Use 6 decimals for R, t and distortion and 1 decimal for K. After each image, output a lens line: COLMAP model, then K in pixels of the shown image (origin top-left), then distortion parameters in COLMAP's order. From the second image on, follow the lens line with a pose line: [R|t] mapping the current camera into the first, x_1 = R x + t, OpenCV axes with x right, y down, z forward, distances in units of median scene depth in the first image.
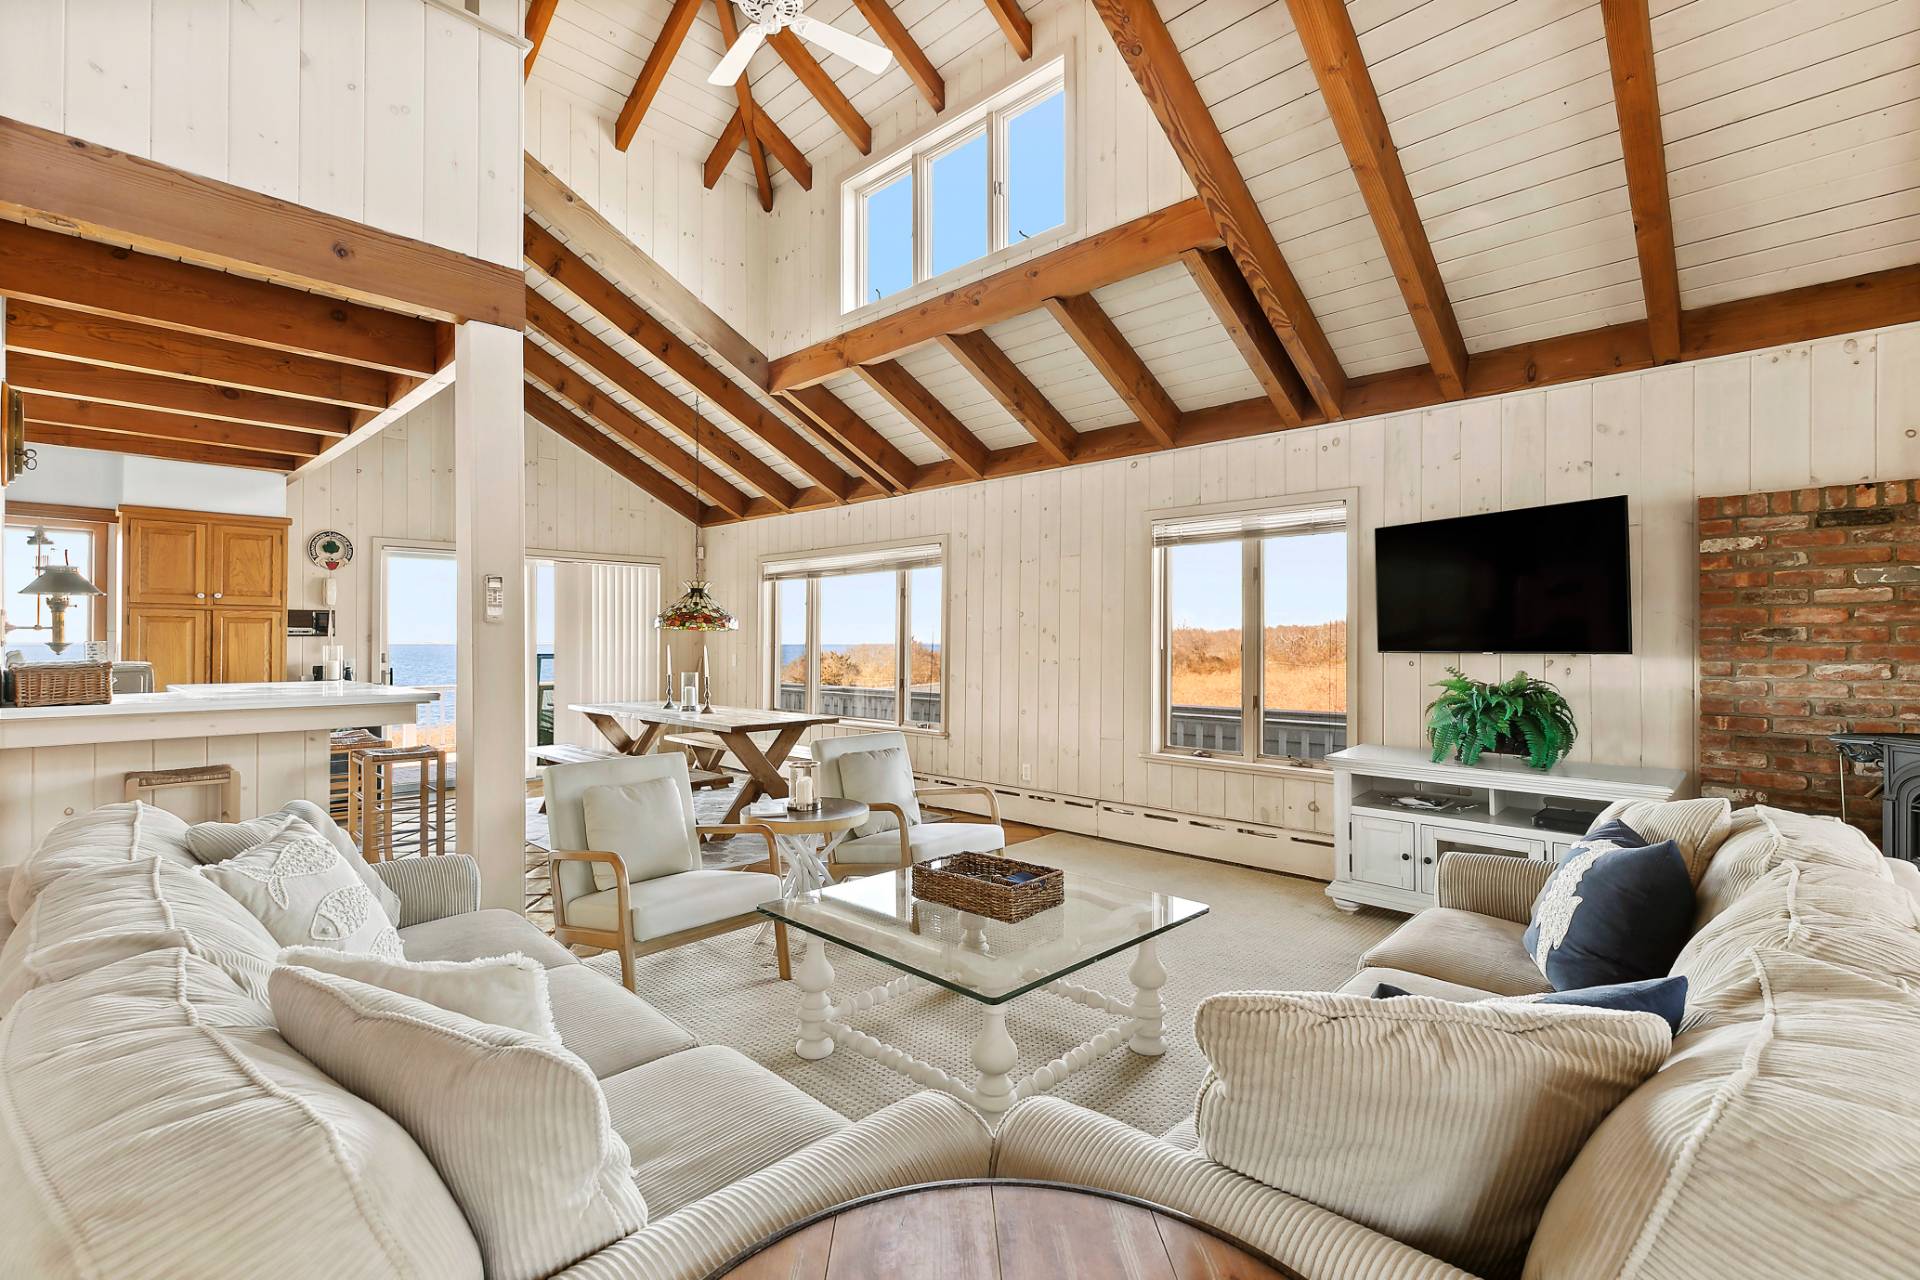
lens RADIAL K [[862.1, 0, 960.3], [0, 862.1, 624.7], [0, 0, 1]] dist [-0.000073, -0.000085]
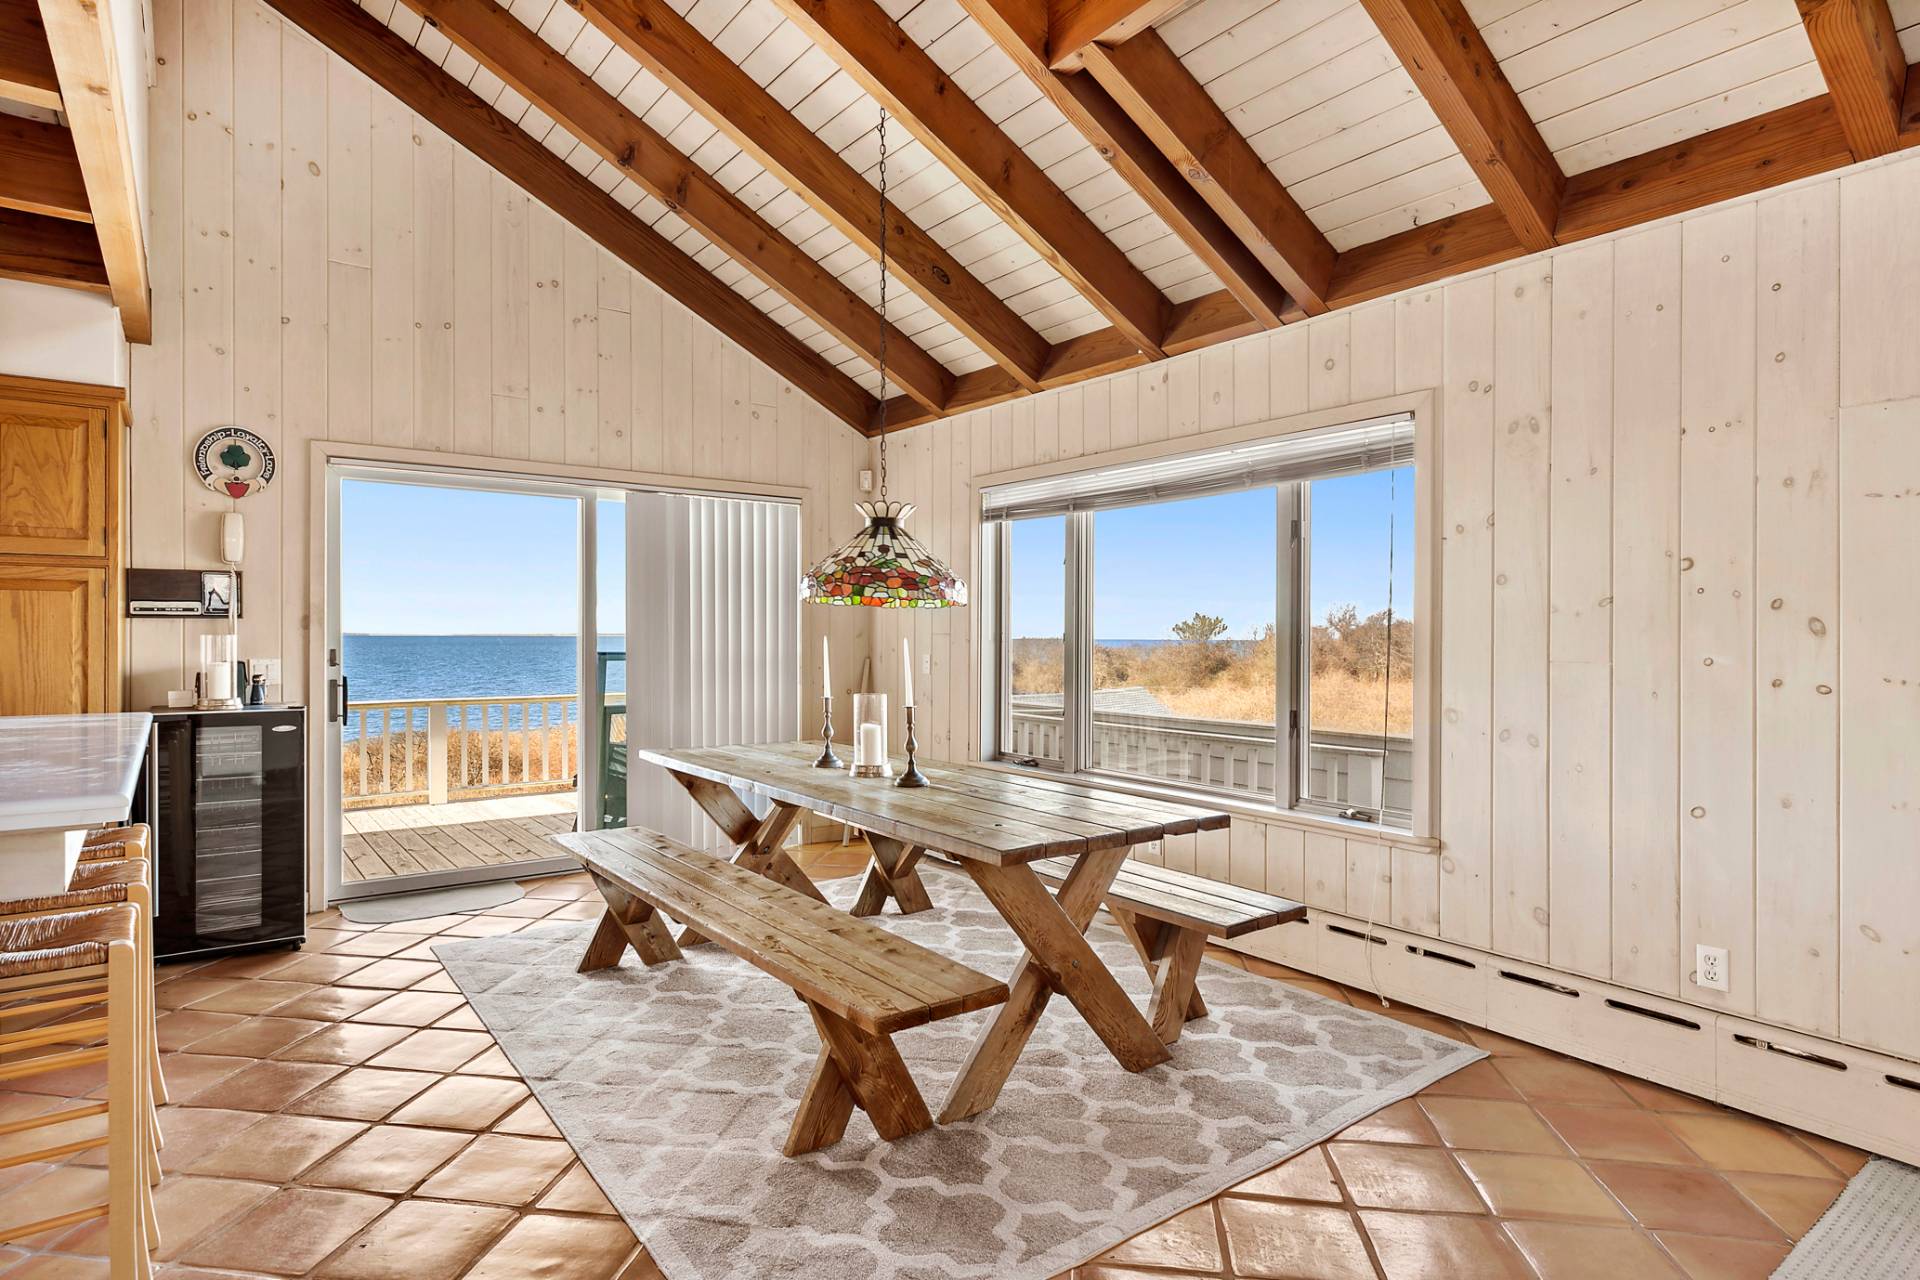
lens RADIAL K [[1023.8, 0, 962.2], [0, 1023.8, 642.5], [0, 0, 1]] dist [-0.002311, -0.000278]
pose [[0.984998, 0.005776, -0.172470, -0.161481], [-0.001032, 0.999619, 0.027585, 0.010540], [0.172564, -0.026993, 0.984628, 0.440204]]
